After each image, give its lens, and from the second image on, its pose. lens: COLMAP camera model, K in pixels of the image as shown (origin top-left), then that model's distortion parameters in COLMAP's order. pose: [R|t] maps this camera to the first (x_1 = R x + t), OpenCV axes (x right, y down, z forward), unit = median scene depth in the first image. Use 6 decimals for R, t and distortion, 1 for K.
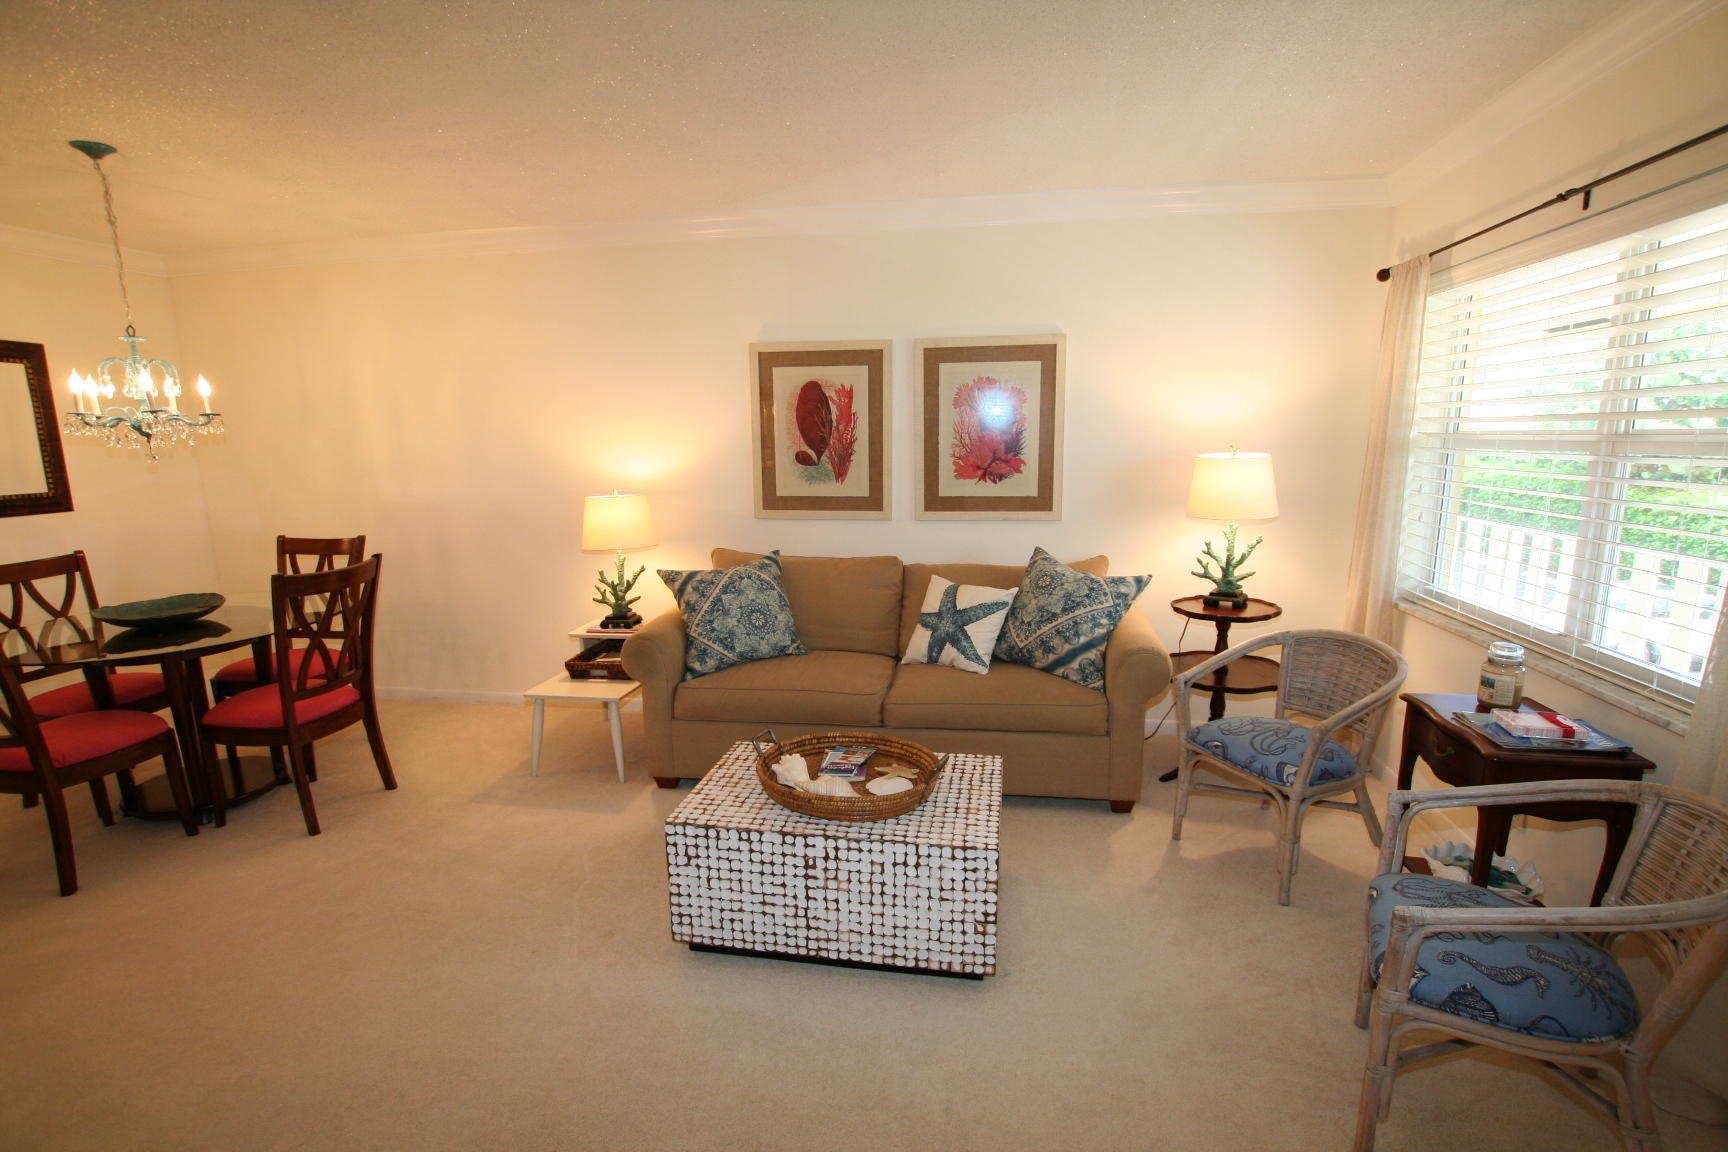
lens RADIAL K [[806.1, 0, 863.5], [0, 806.1, 598.9], [0, 0, 1]] dist [-0.033880, 0.006367]
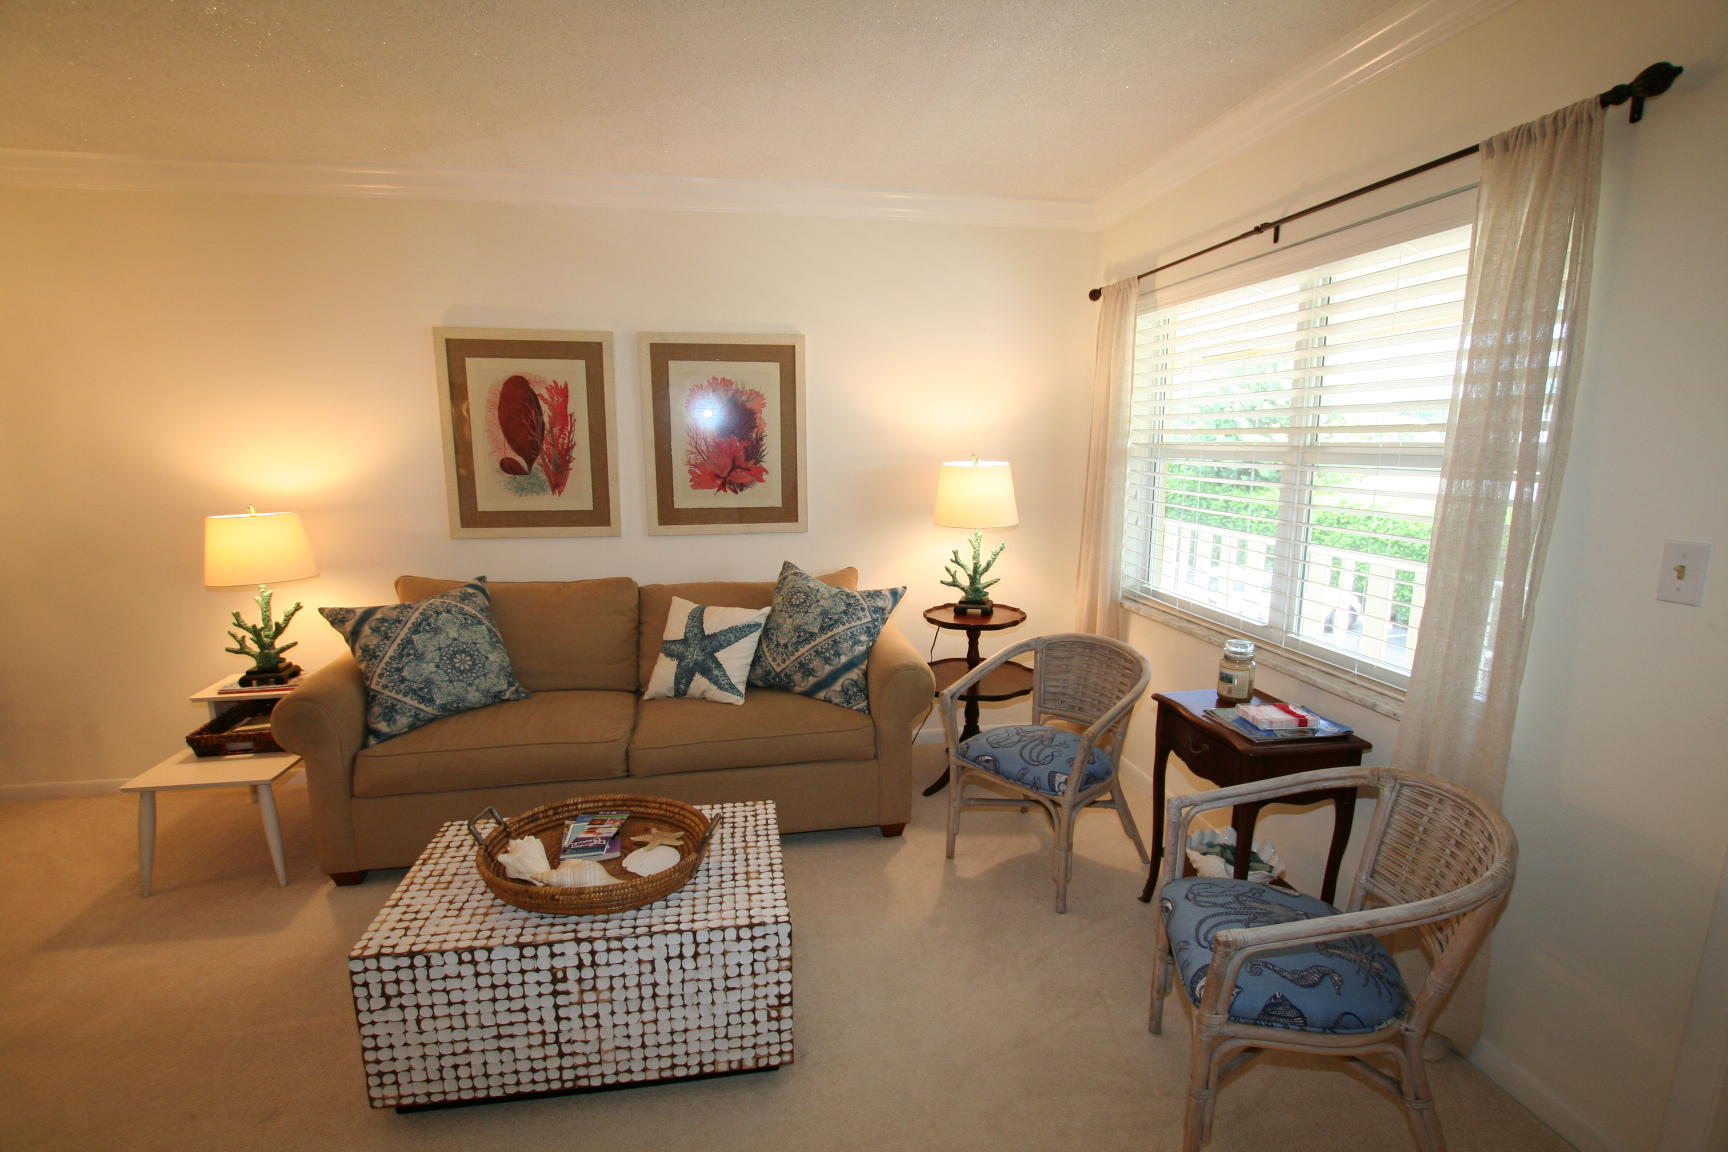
lens RADIAL K [[806.1, 0, 863.5], [0, 806.1, 598.9], [0, 0, 1]] dist [-0.033880, 0.006367]
pose [[0.939901, -0.051651, 0.337518, -0.024113], [0.054107, 0.998533, 0.002132, -0.024167], [-0.337133, 0.016259, 0.941317, 0.119453]]
